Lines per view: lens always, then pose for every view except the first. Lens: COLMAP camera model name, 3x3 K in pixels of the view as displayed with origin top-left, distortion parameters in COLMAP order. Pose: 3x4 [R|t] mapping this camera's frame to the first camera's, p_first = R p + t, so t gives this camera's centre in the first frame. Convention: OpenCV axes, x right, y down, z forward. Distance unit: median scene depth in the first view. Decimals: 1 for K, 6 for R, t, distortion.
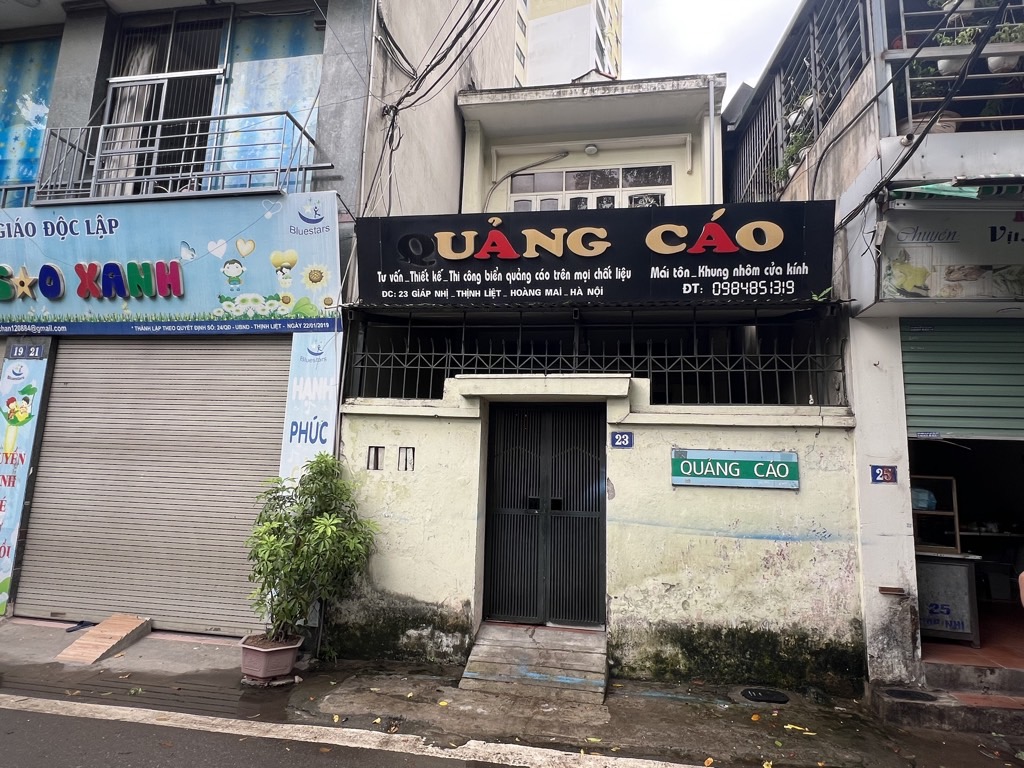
lens RADIAL K [[573.2, 0, 511.4], [0, 573.2, 389.5], [0, 0, 1]] dist [-0.001905, -0.000290]
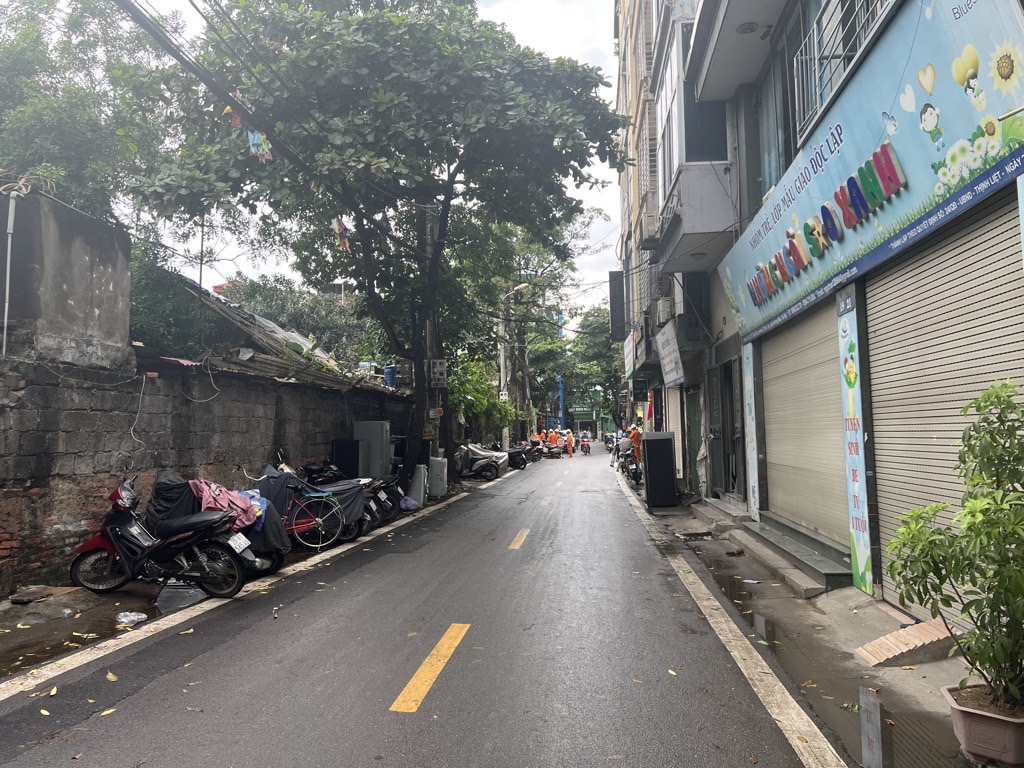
lens RADIAL K [[759.2, 0, 511.8], [0, 759.2, 380.3], [0, 0, 1]] dist [0.004903, -0.020686]
pose [[0.049086, -0.111150, -0.992591, 0.305789], [0.180317, 0.978445, -0.100648, 0.079585], [0.982383, -0.174041, 0.068070, 0.420039]]
